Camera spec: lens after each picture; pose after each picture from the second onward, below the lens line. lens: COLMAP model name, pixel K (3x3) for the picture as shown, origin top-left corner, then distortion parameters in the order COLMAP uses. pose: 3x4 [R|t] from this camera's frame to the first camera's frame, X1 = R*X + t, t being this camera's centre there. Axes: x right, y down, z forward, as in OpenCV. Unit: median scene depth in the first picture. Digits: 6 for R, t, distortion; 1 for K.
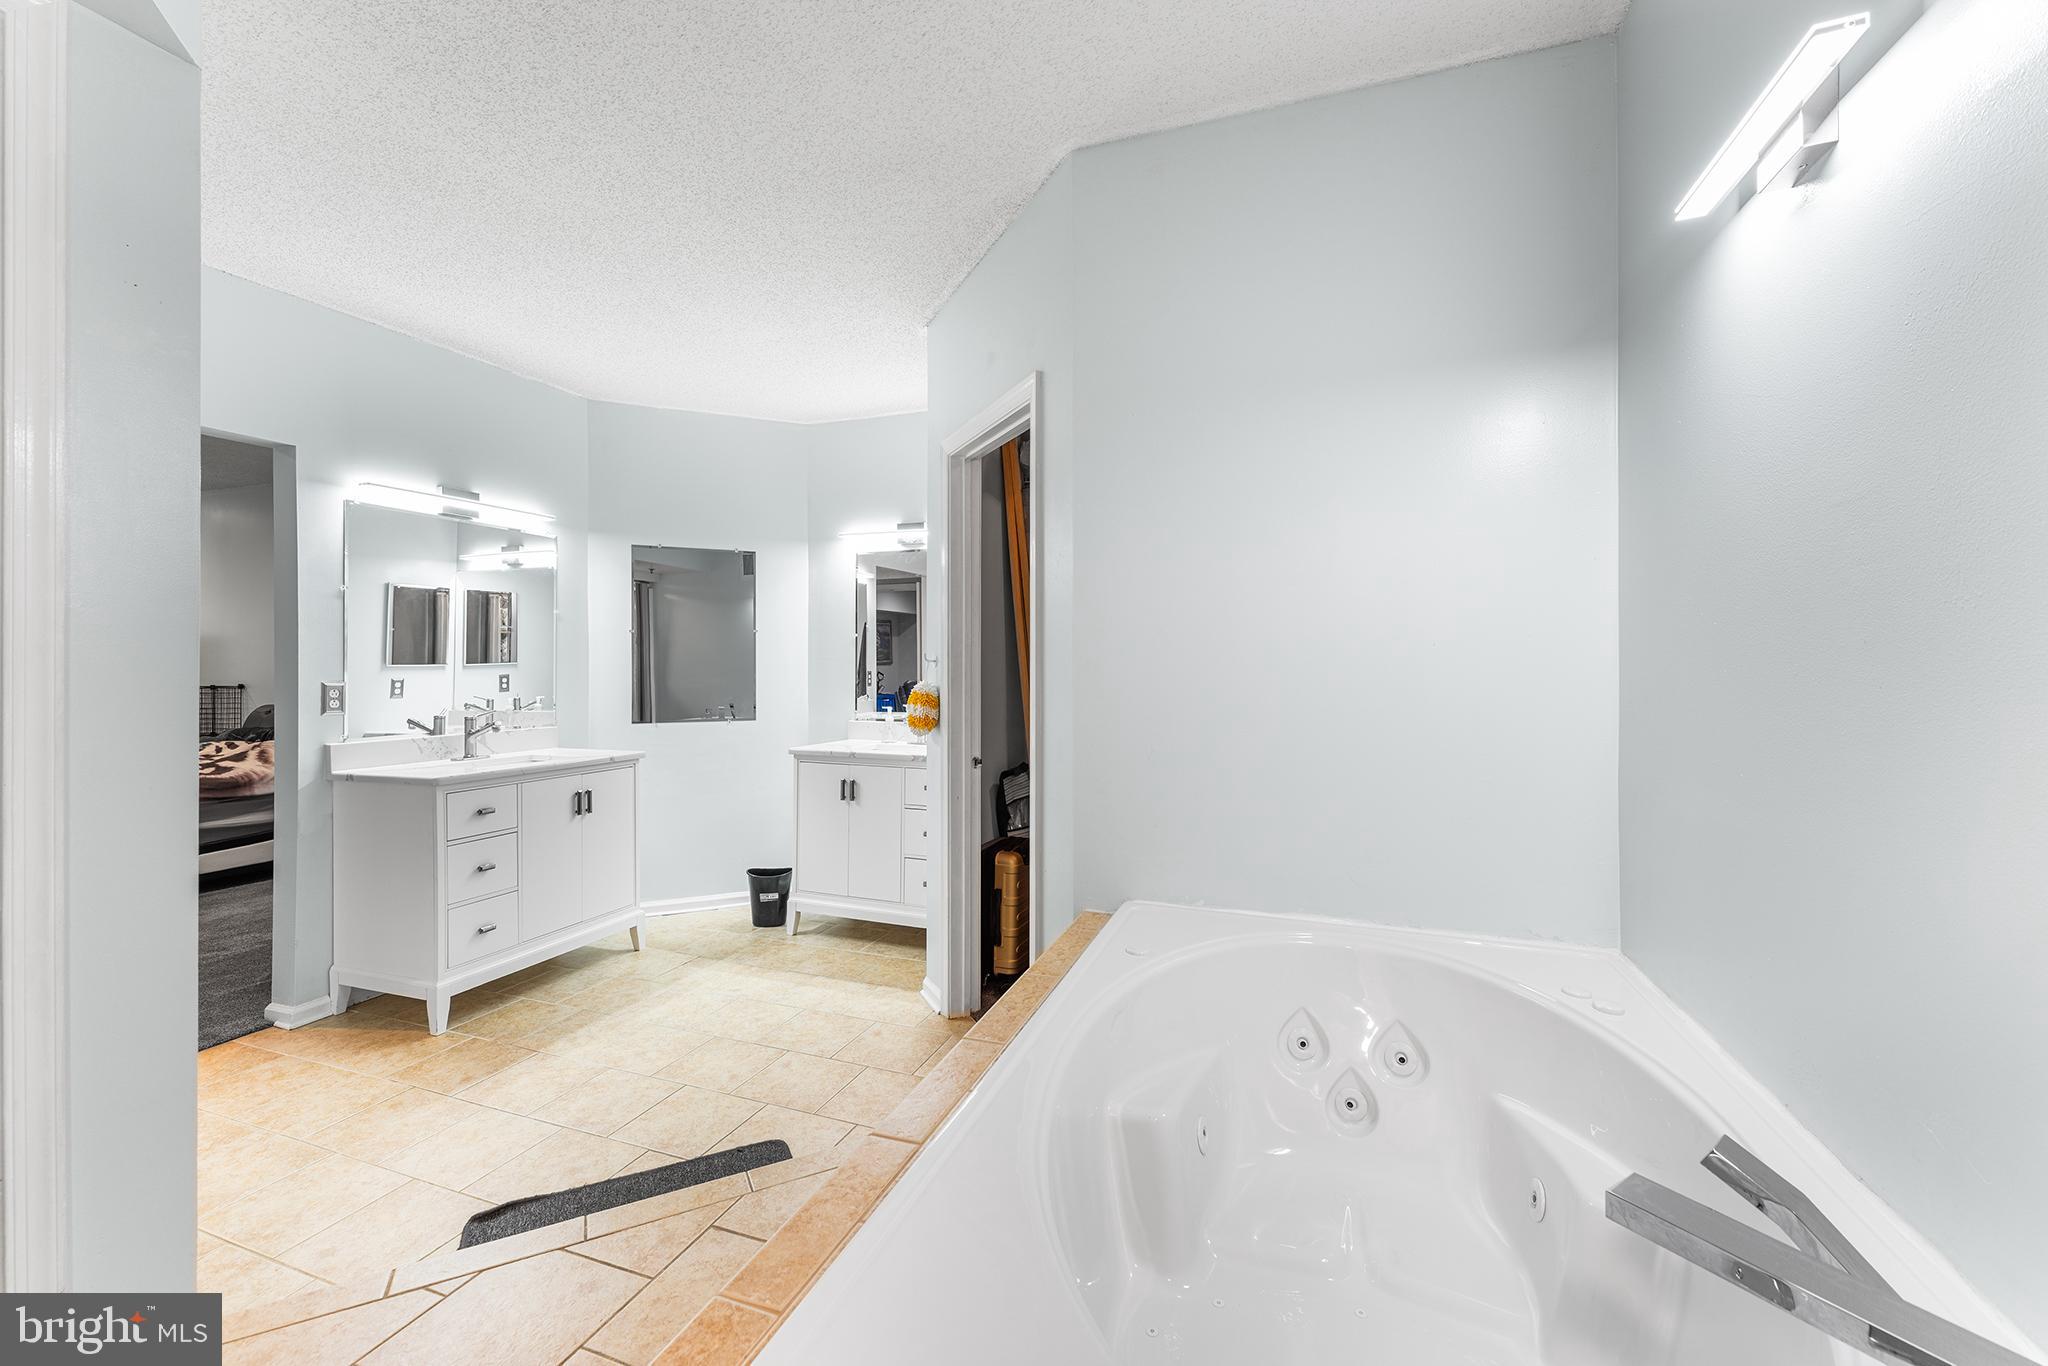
lens RADIAL K [[804.8, 0, 1025.4], [0, 804.8, 671.9], [0, 0, 1]] dist [-0.000357, -0.000061]
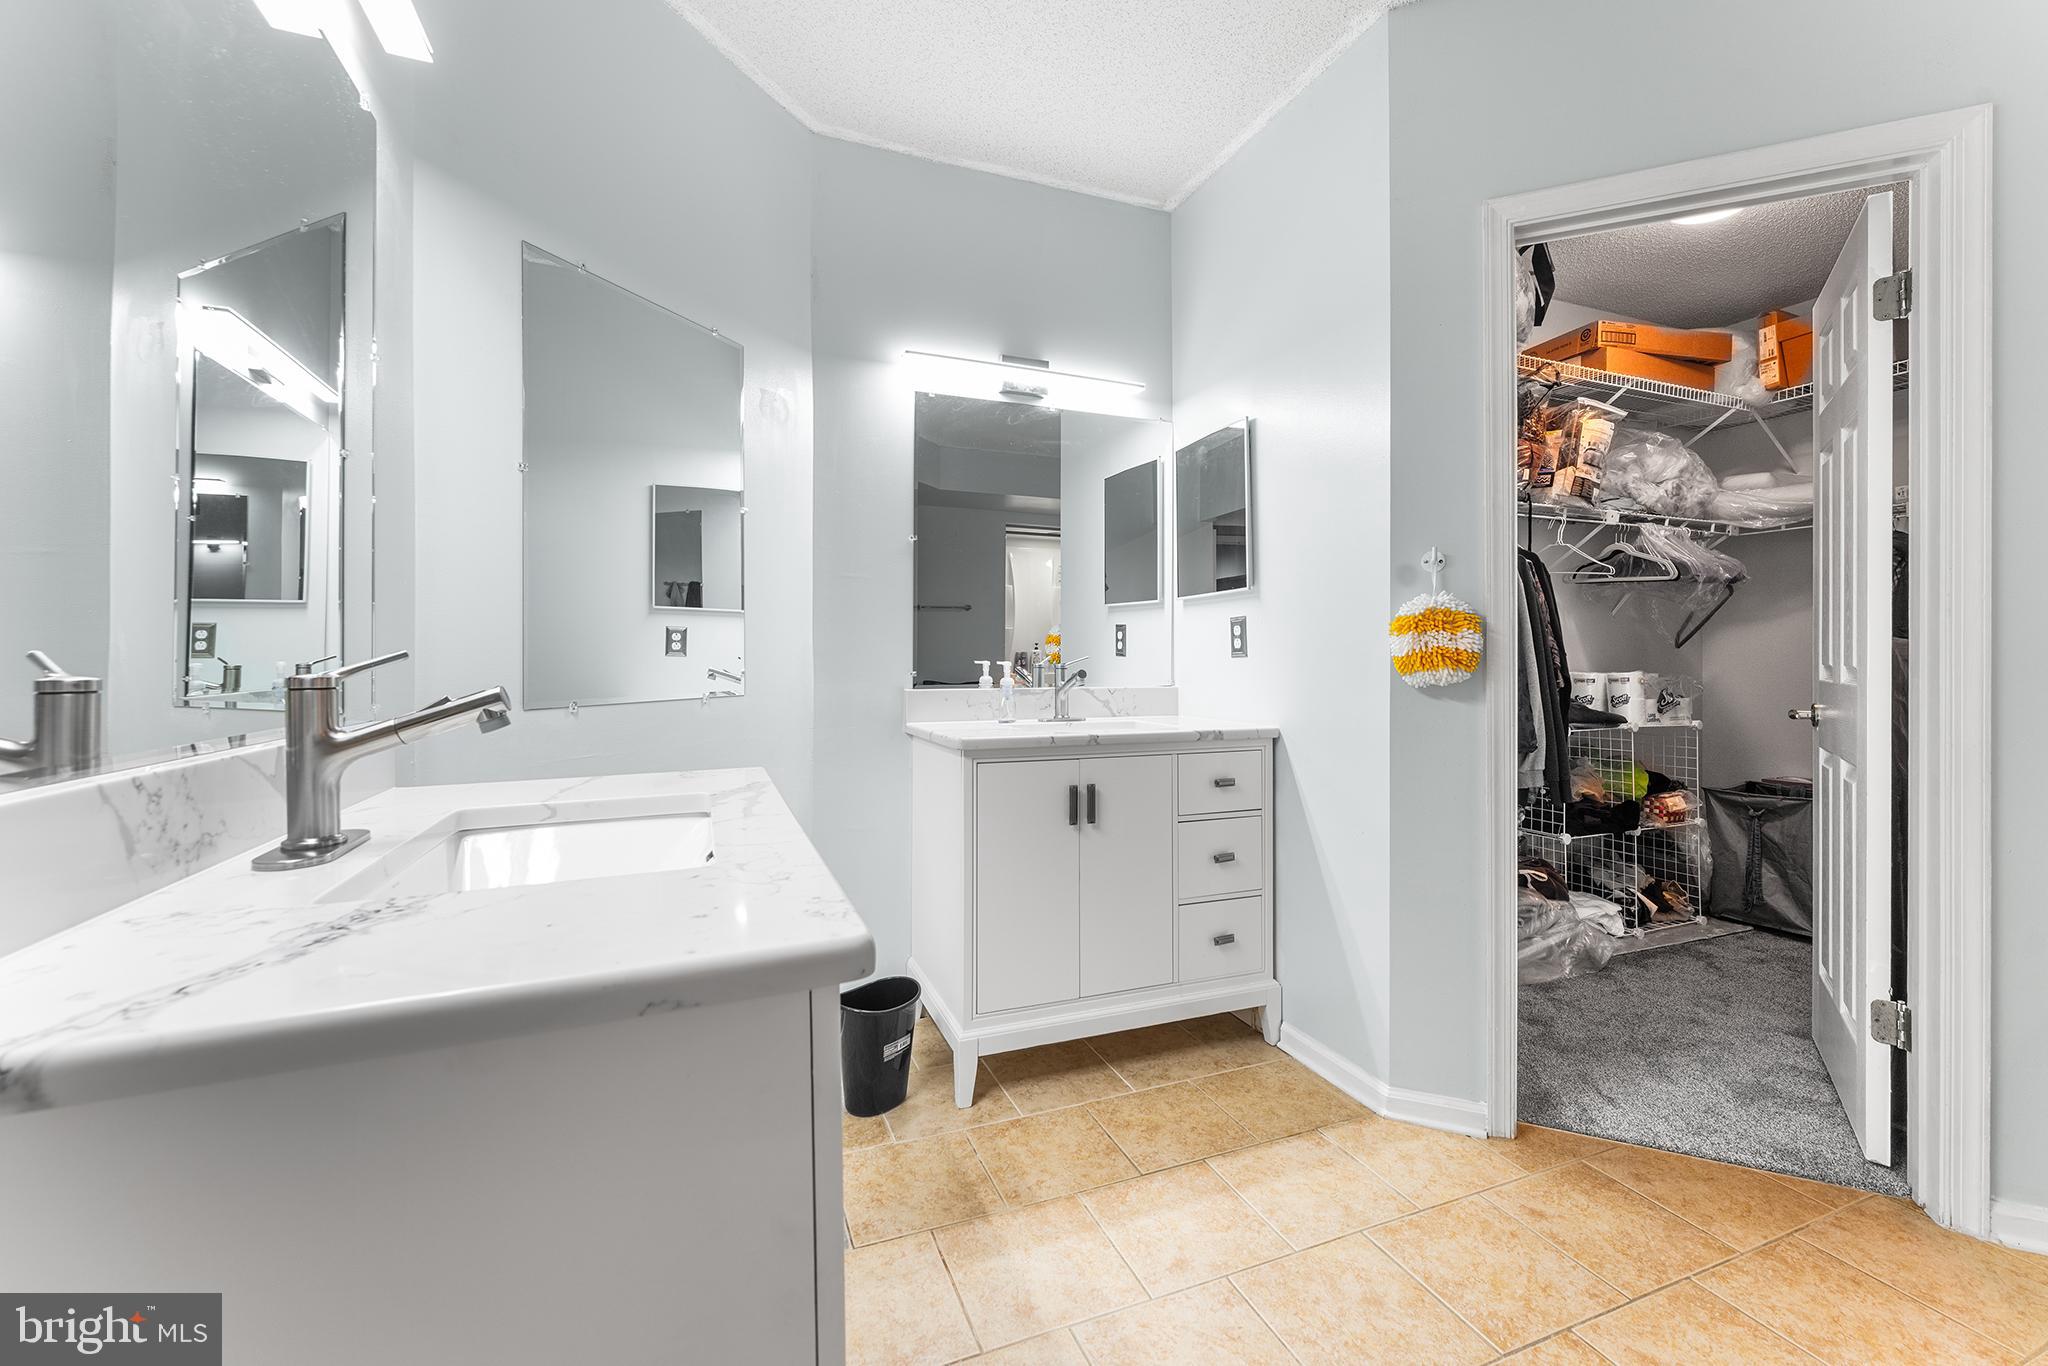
lens RADIAL K [[820.3, 0, 1019.2], [0, 820.3, 655.6], [0, 0, 1]] dist [-0.000086, -0.000236]
pose [[0.750103, -0.003595, 0.661312, -0.650601], [0.003587, 0.999993, 0.001368, 0.045678], [-0.661312, 0.001346, 0.750110, 0.633407]]
